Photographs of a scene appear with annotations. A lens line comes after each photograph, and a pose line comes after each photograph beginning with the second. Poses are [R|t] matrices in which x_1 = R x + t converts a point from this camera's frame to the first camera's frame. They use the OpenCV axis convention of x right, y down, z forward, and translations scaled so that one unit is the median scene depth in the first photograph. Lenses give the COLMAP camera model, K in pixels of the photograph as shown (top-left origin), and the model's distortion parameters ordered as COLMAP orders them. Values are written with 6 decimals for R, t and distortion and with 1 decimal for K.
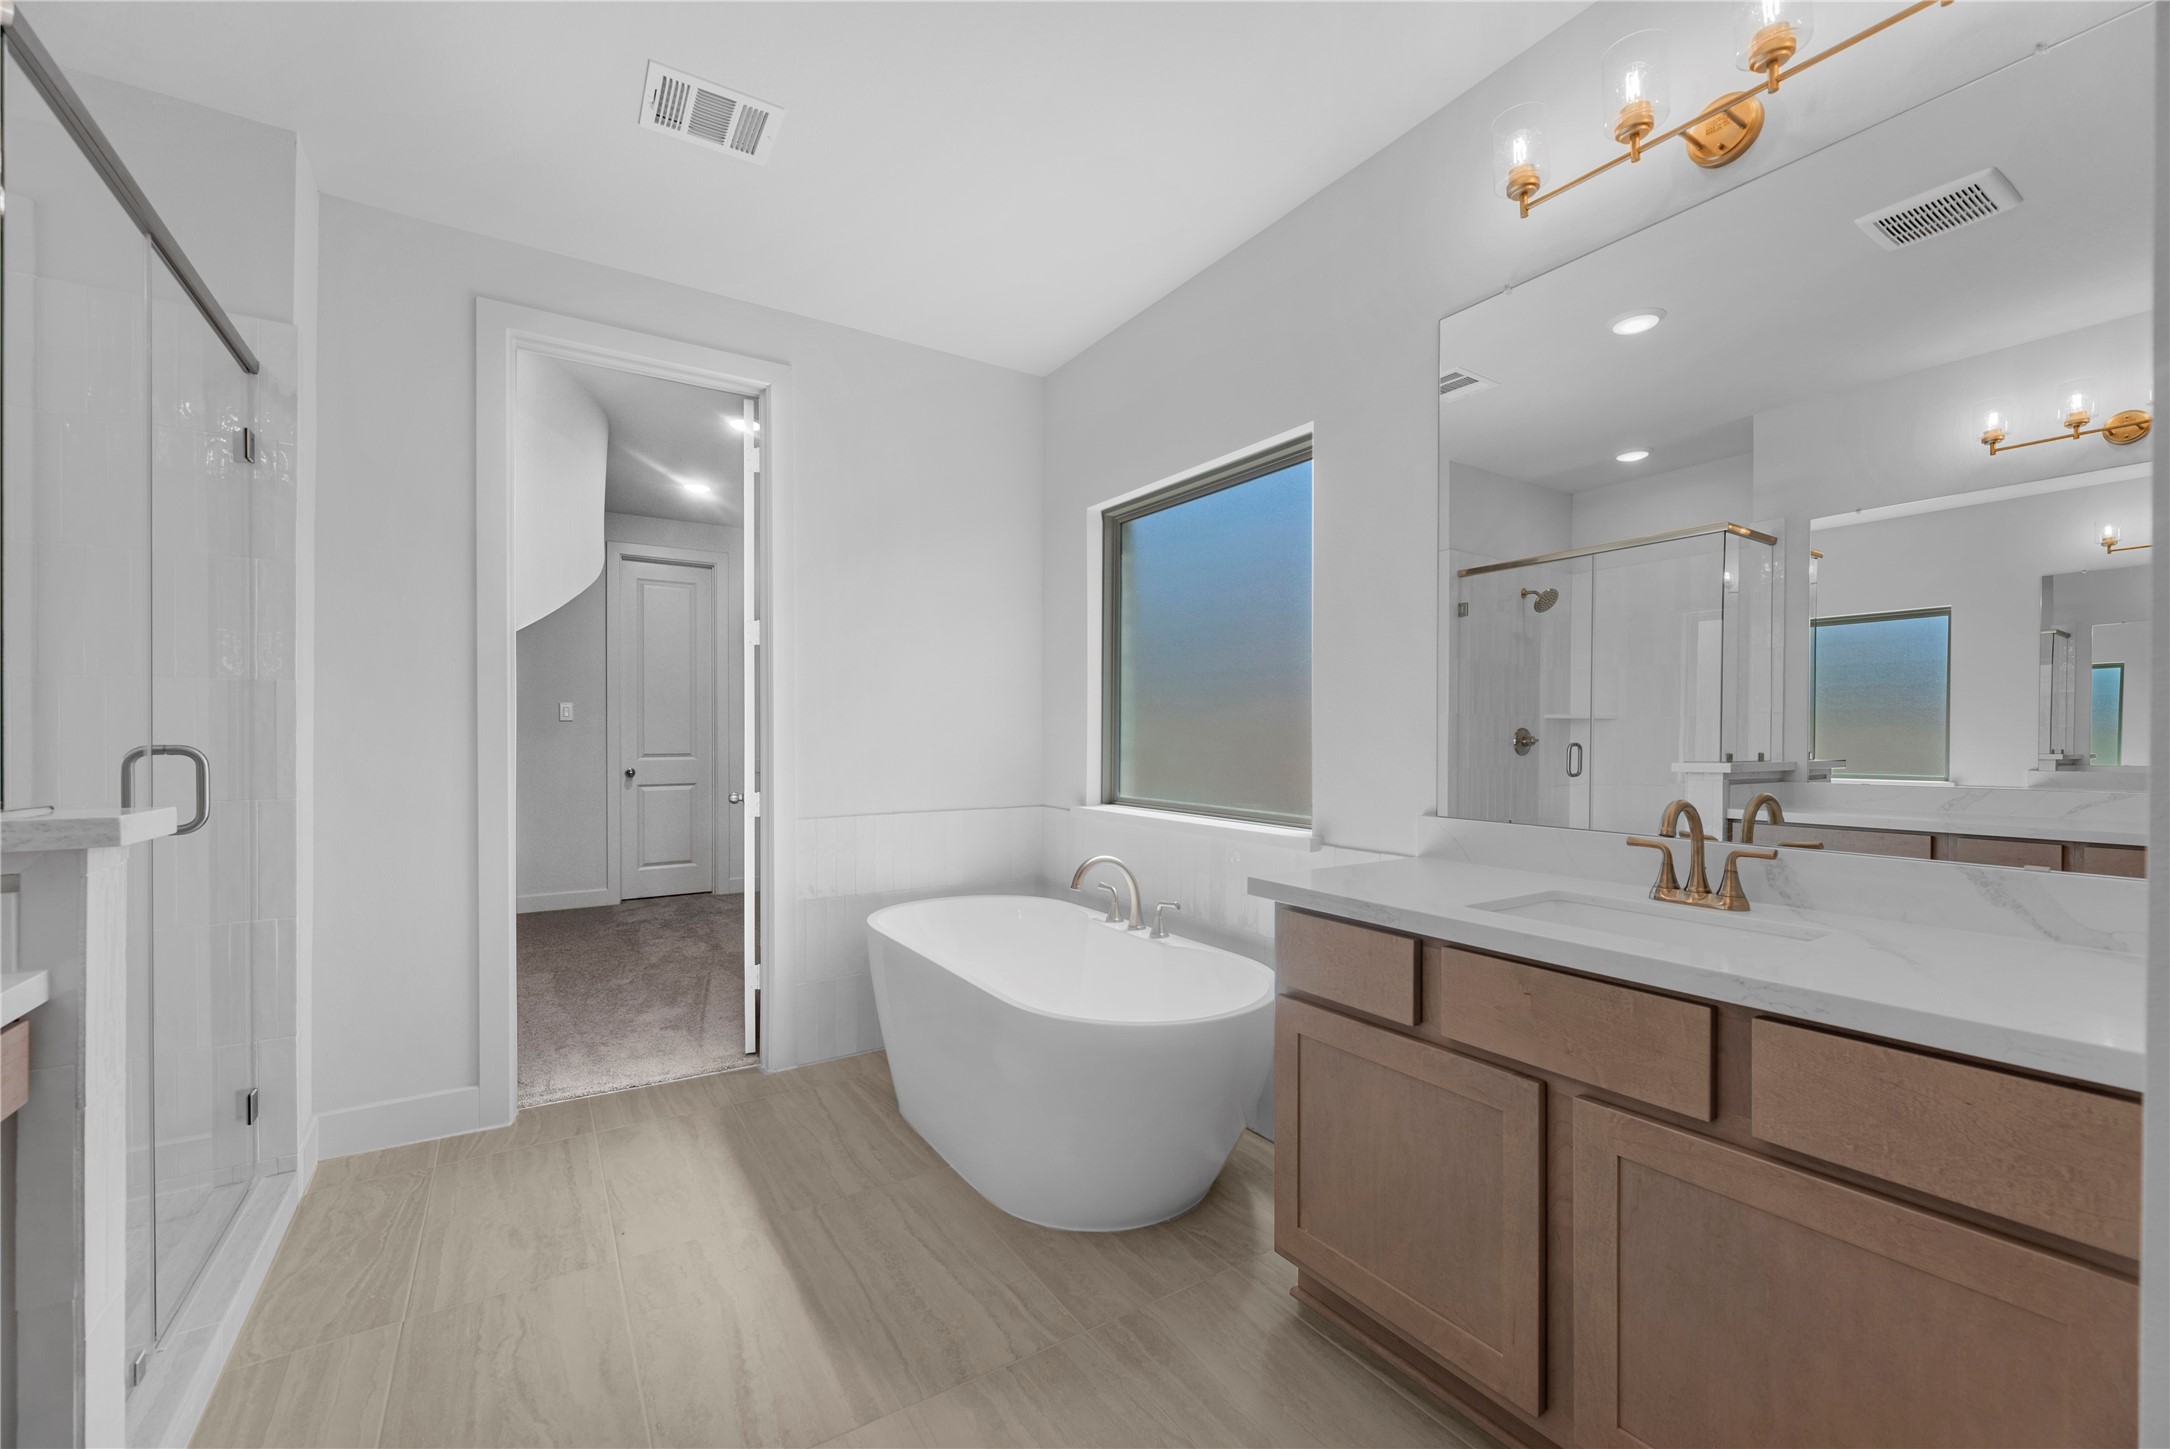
lens RADIAL K [[882.9, 0, 1080.3], [0, 882.9, 730.4], [0, 0, 1]] dist [0.000908, -0.000468]
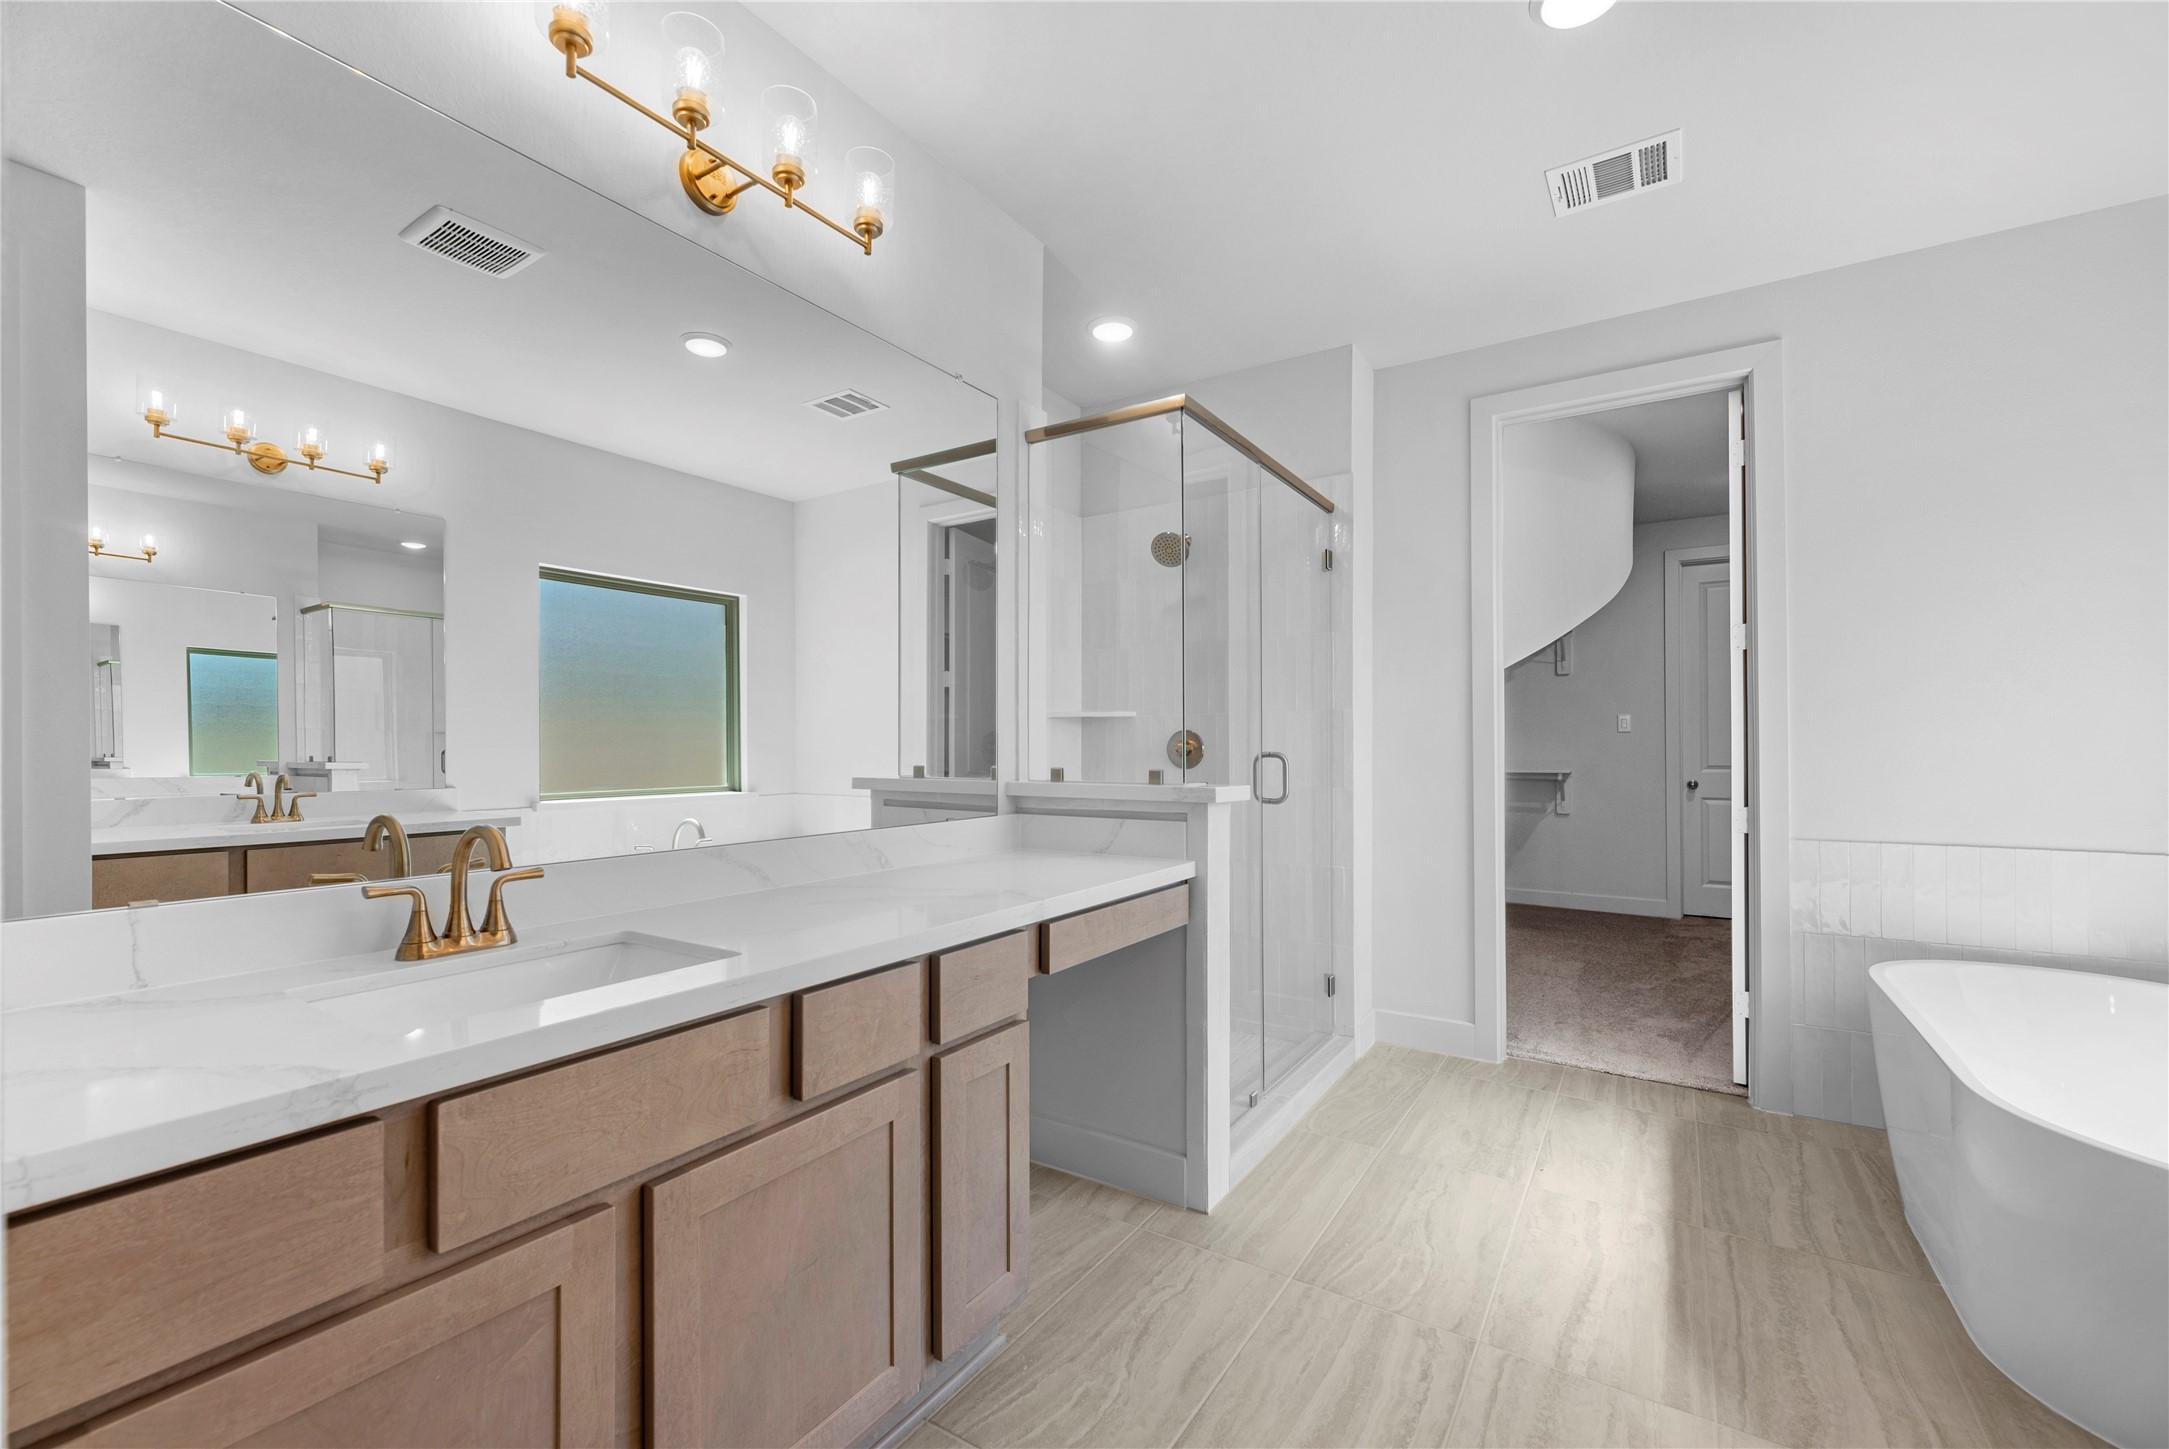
lens RADIAL K [[882.5, 0, 1079.8], [0, 882.5, 730.4], [0, 0, 1]] dist [0.000908, -0.000468]
pose [[0.418891, -0.015696, -0.907901, 0.253757], [0.005045, 0.999875, -0.014958, -0.000767], [0.908022, 0.001685, 0.418918, -0.042998]]
